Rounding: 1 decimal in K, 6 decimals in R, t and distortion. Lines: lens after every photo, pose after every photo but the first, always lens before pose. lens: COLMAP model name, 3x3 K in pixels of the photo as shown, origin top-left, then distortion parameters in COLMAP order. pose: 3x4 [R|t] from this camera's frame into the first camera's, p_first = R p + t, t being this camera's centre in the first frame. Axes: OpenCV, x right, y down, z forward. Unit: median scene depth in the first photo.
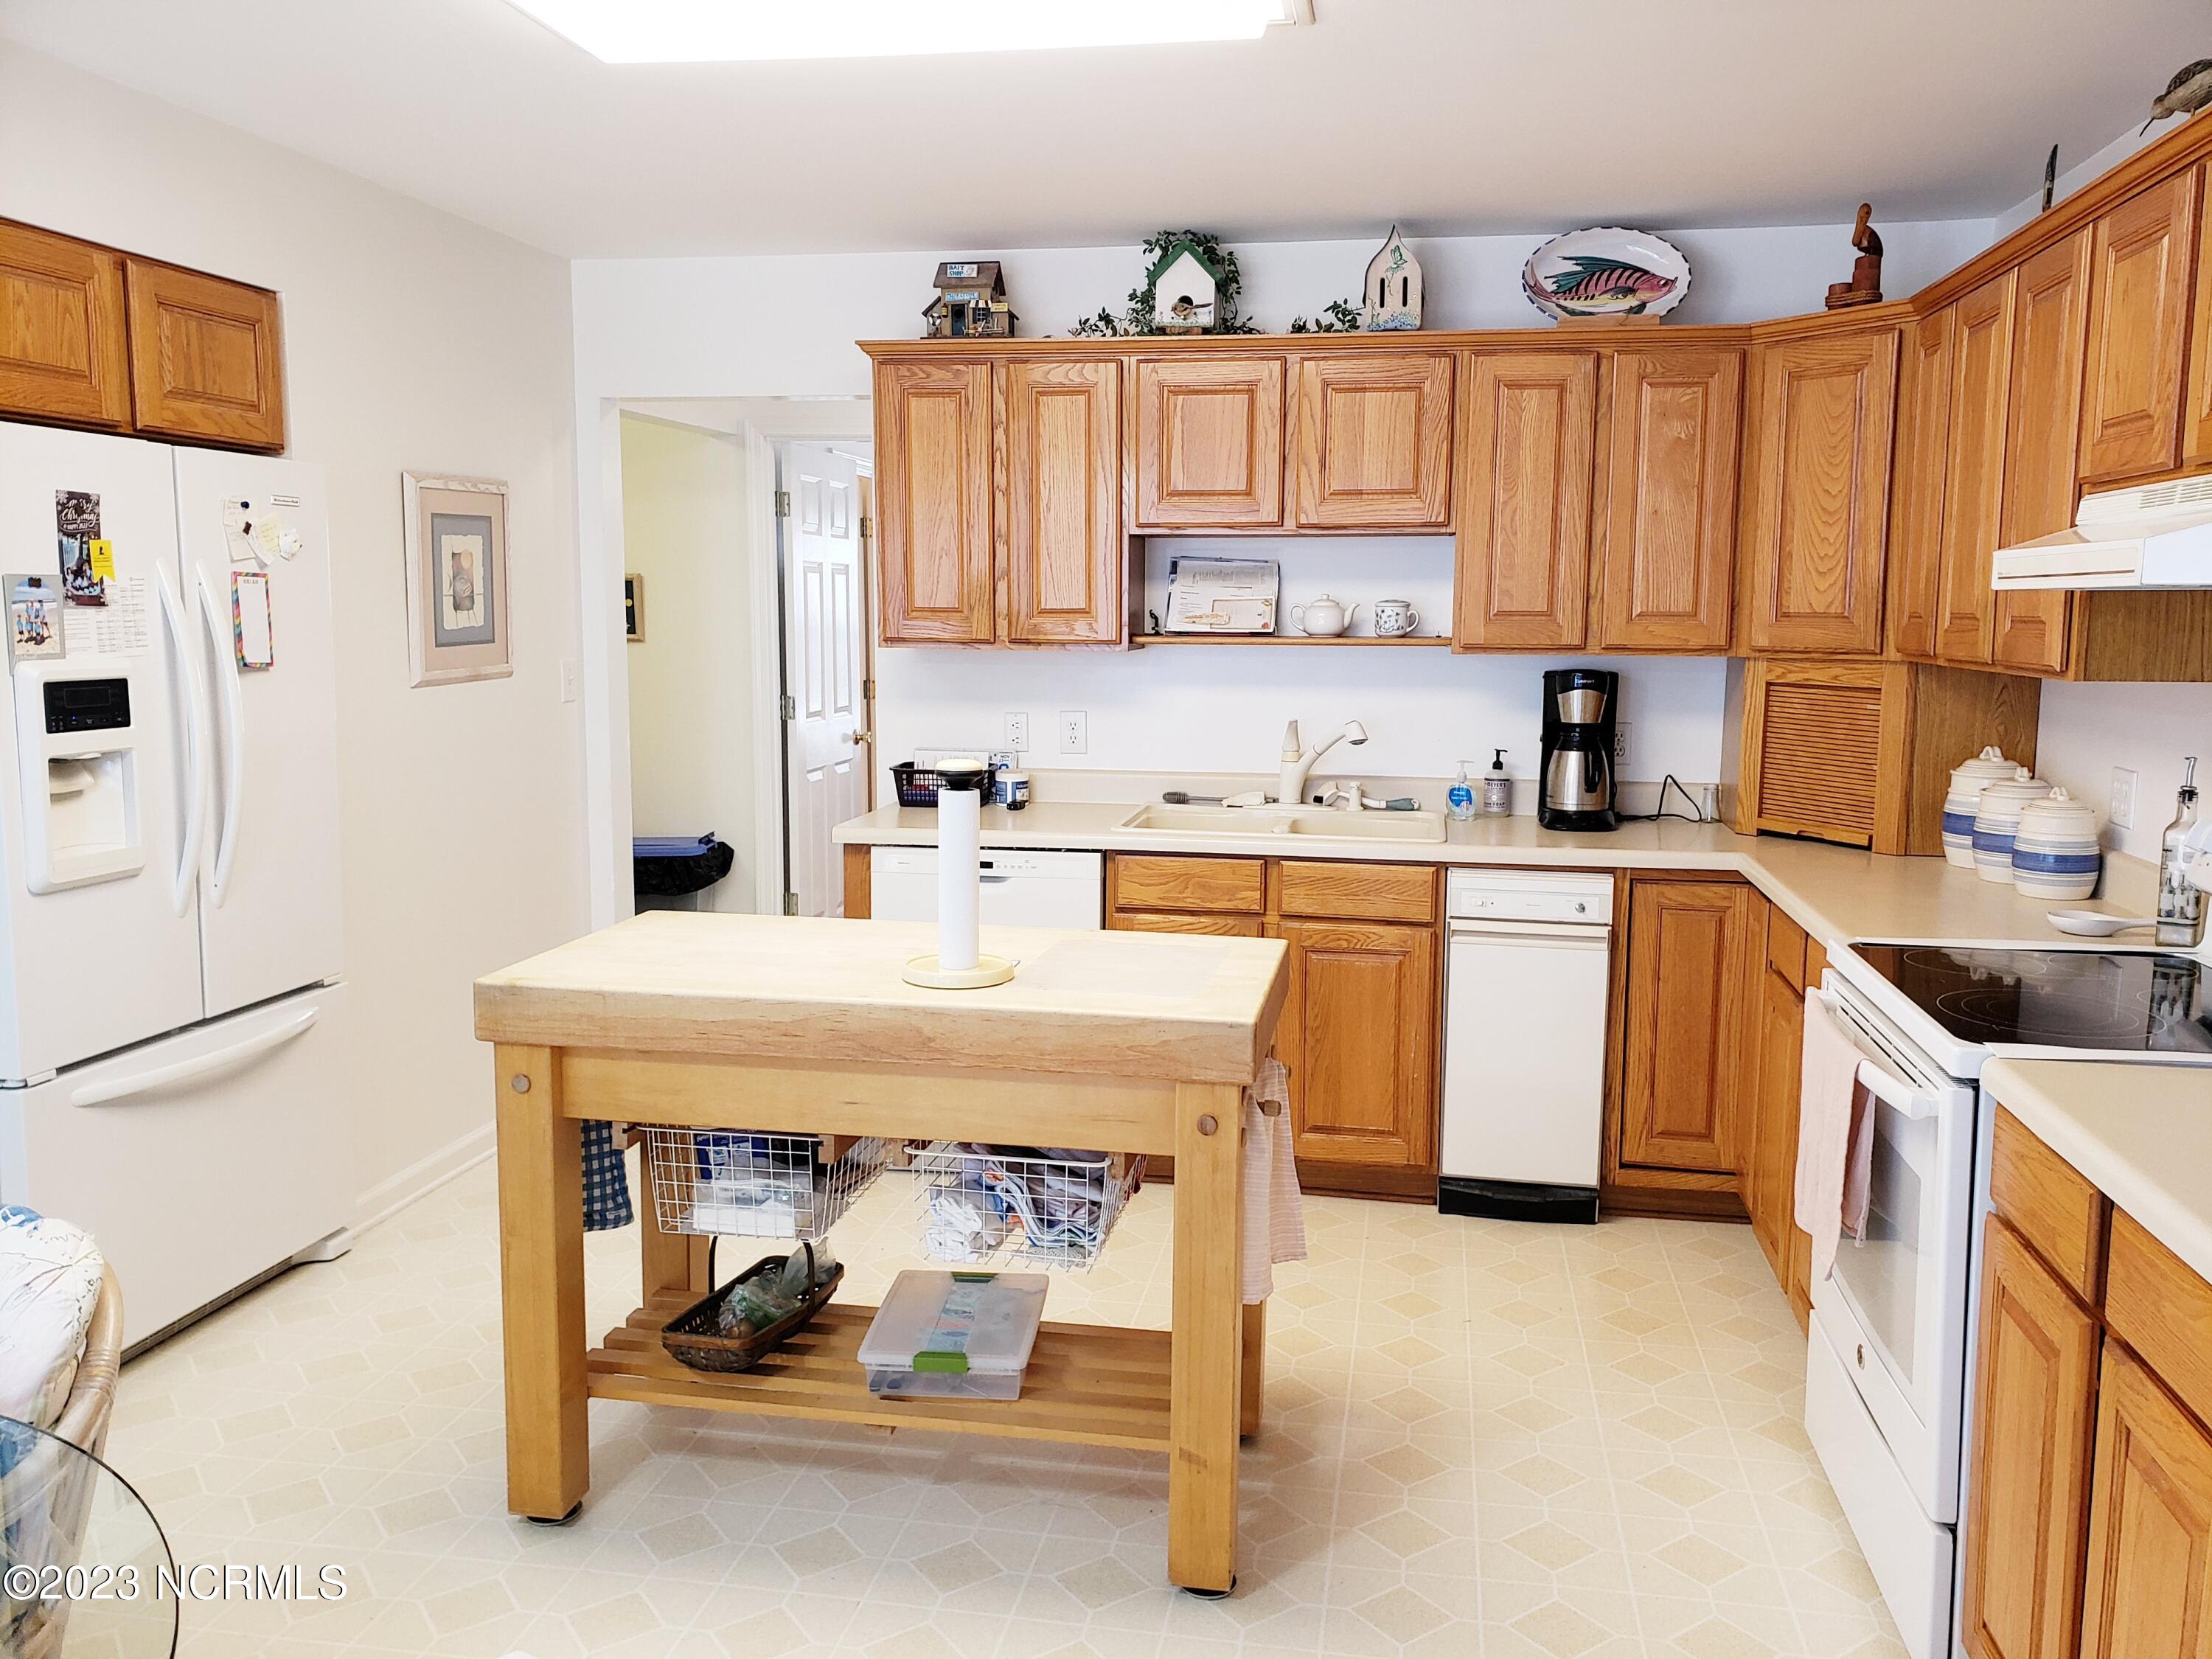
lens RADIAL K [[1728.6, 0, 1142.0], [0, 1728.6, 808.4], [0, 0, 1]] dist [0.055758, -0.032394]
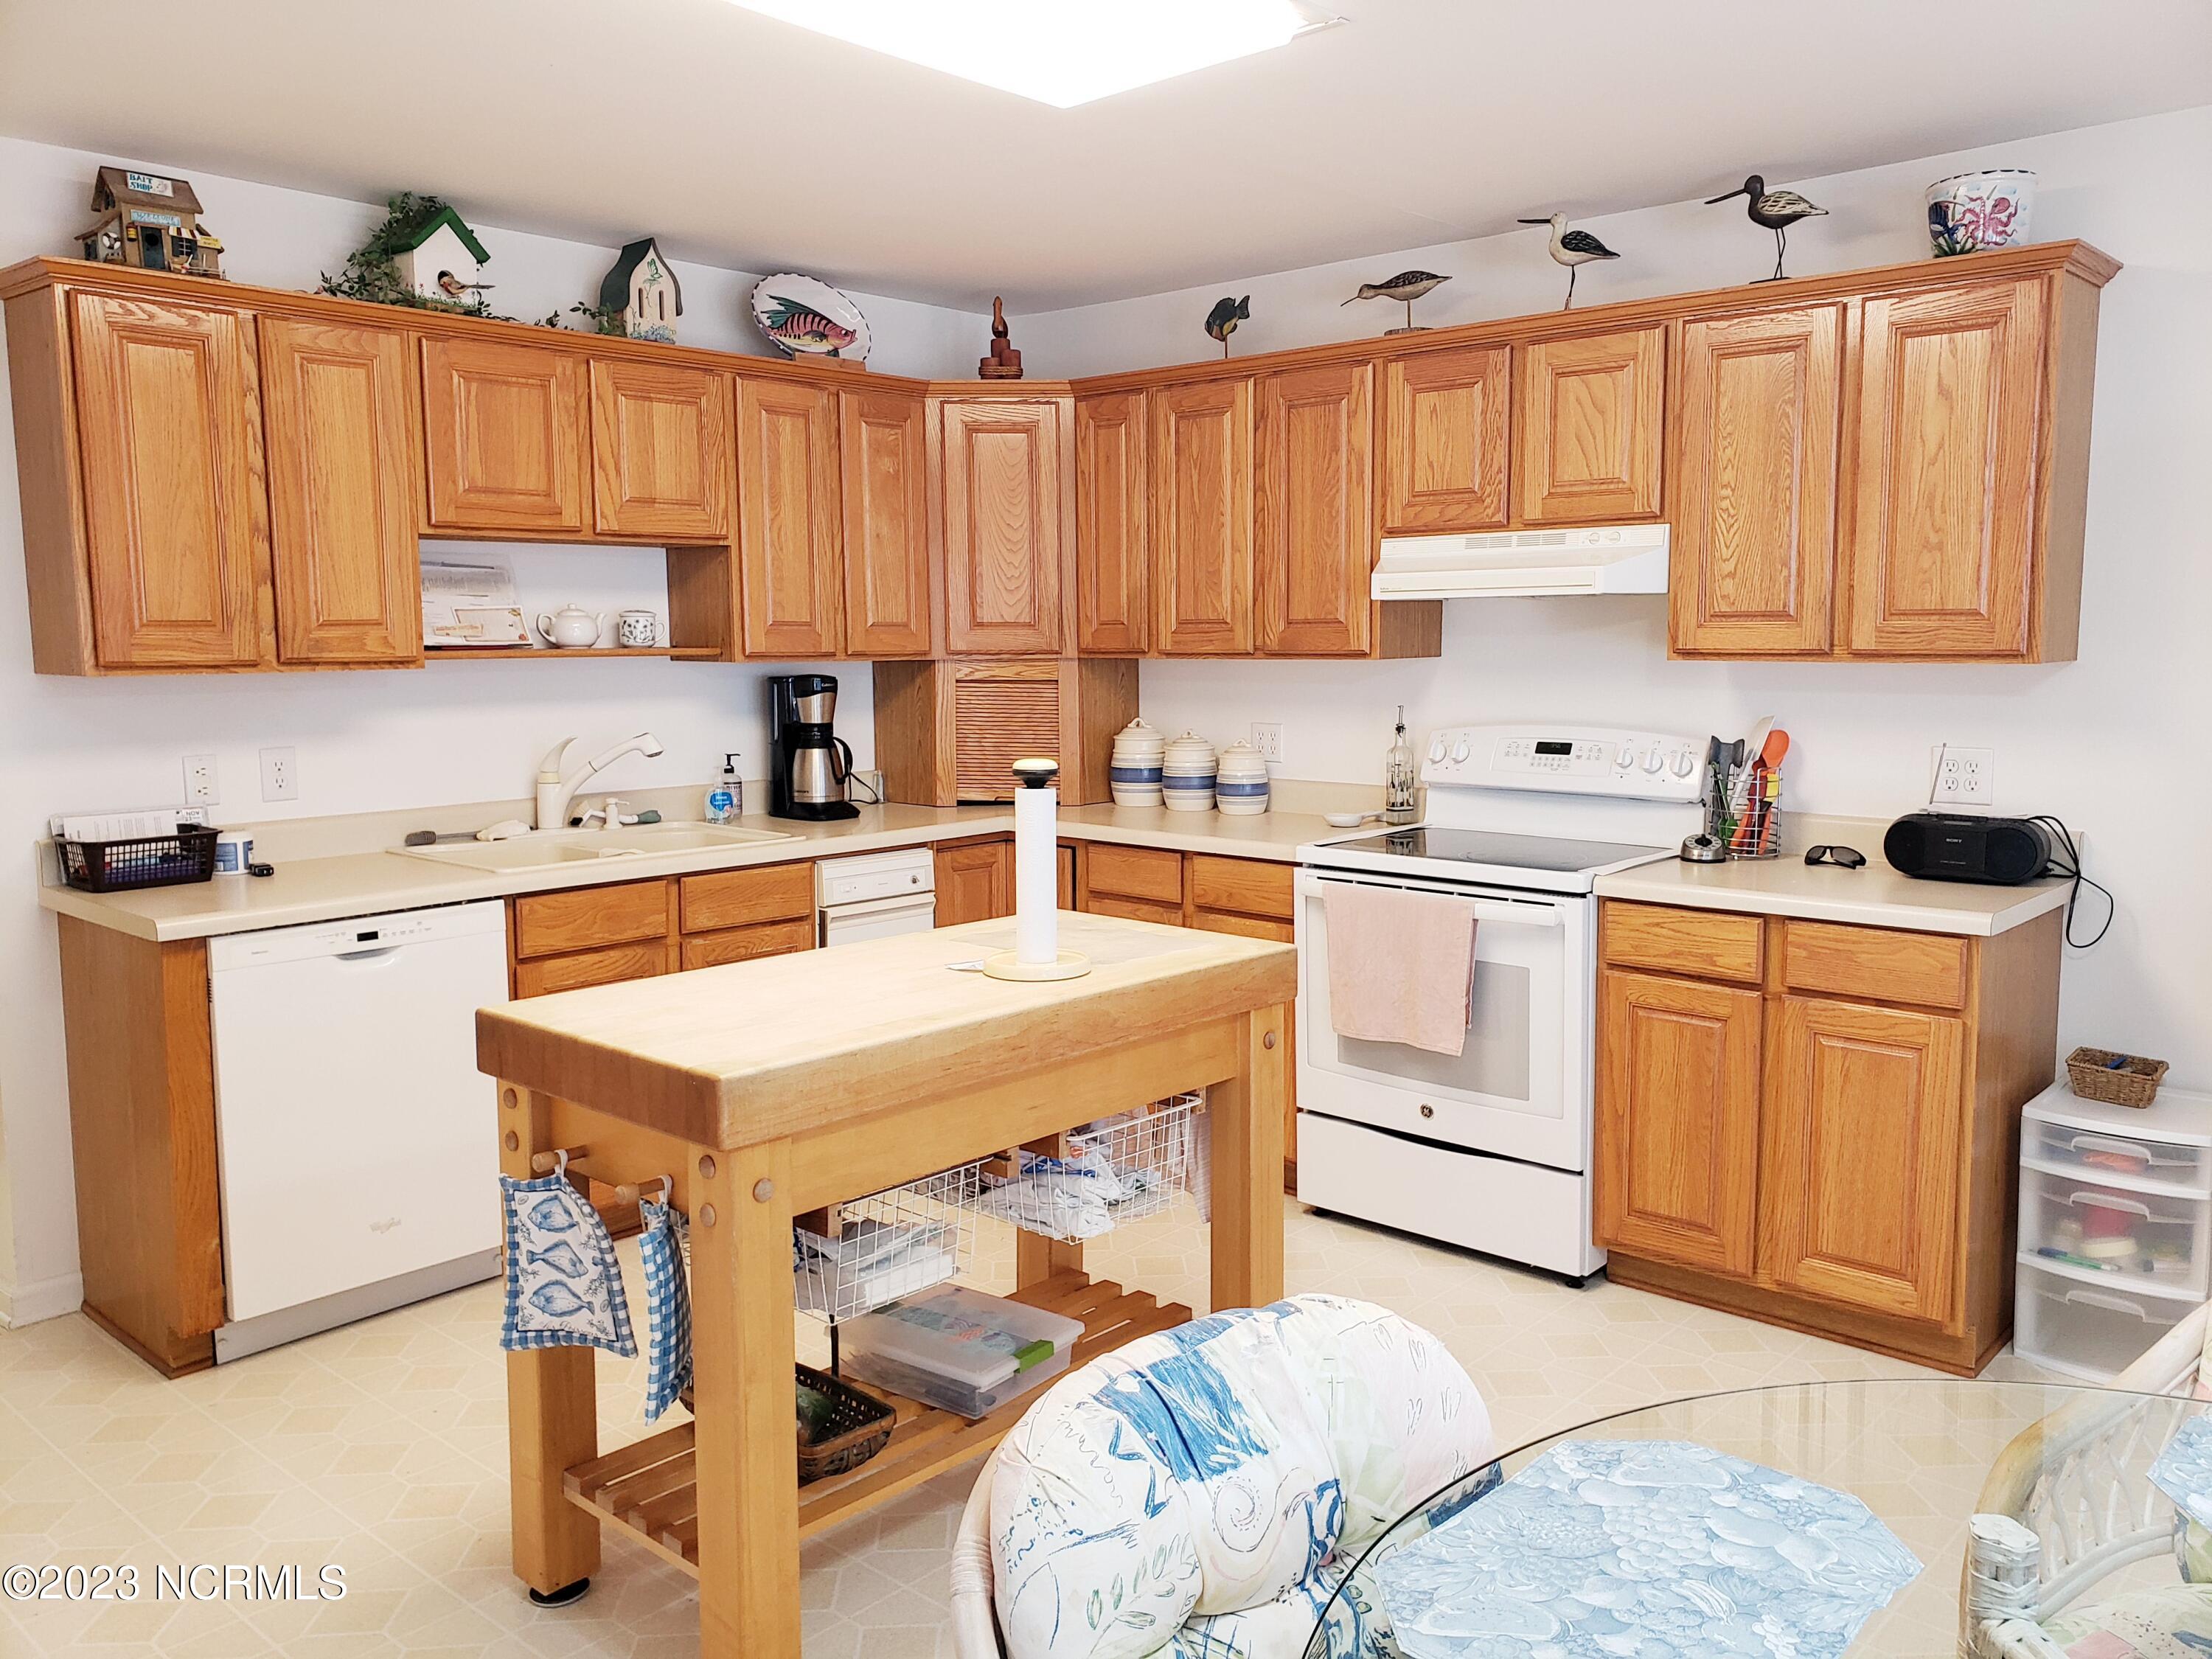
lens RADIAL K [[1728.6, 0, 1115.2], [0, 1728.6, 796.6], [0, 0, 1]] dist [0.055758, -0.032394]
pose [[0.533829, -0.093165, 0.840444, -0.602141], [0.110177, 0.993102, 0.040106, -0.027065], [-0.838384, 0.071189, 0.540412, 0.263261]]
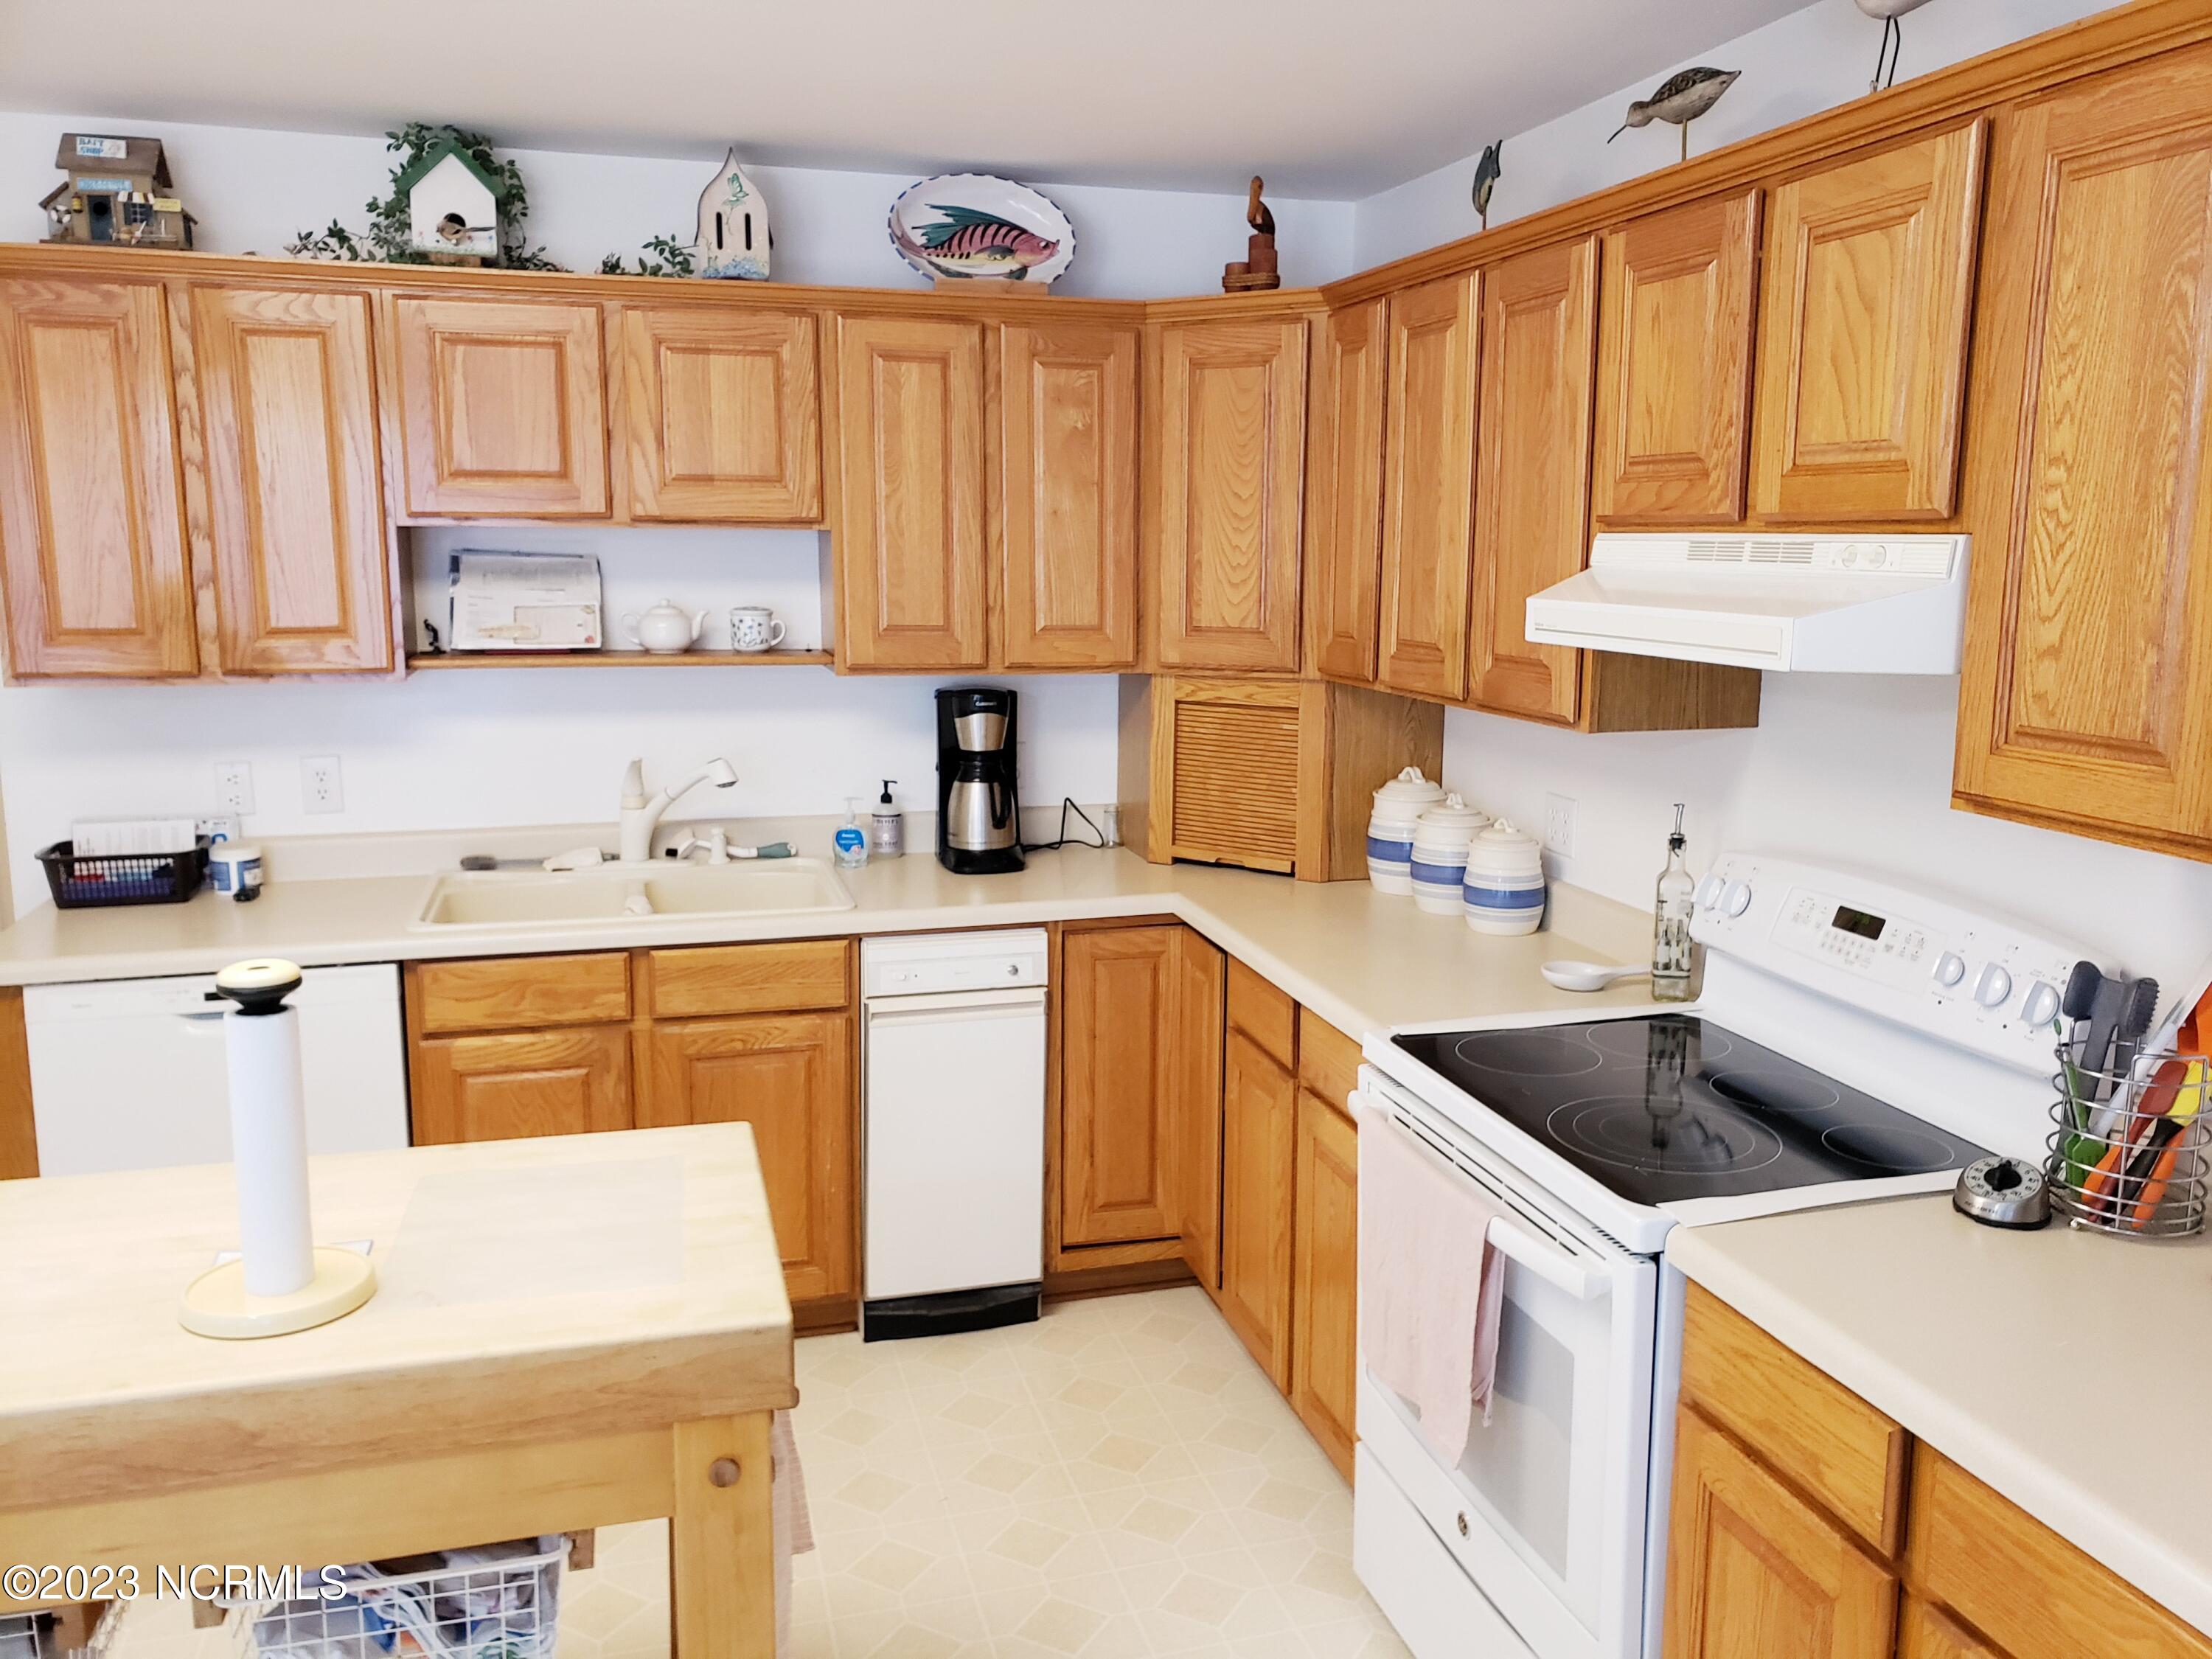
lens RADIAL K [[1728.6, 0, 1131.6], [0, 1728.6, 803.6], [0, 0, 1]] dist [0.055758, -0.032394]
pose [[0.899795, -0.069937, 0.430671, -0.058726], [0.052389, 0.997246, 0.052487, -0.066387], [-0.433156, -0.024666, 0.900981, 0.188918]]
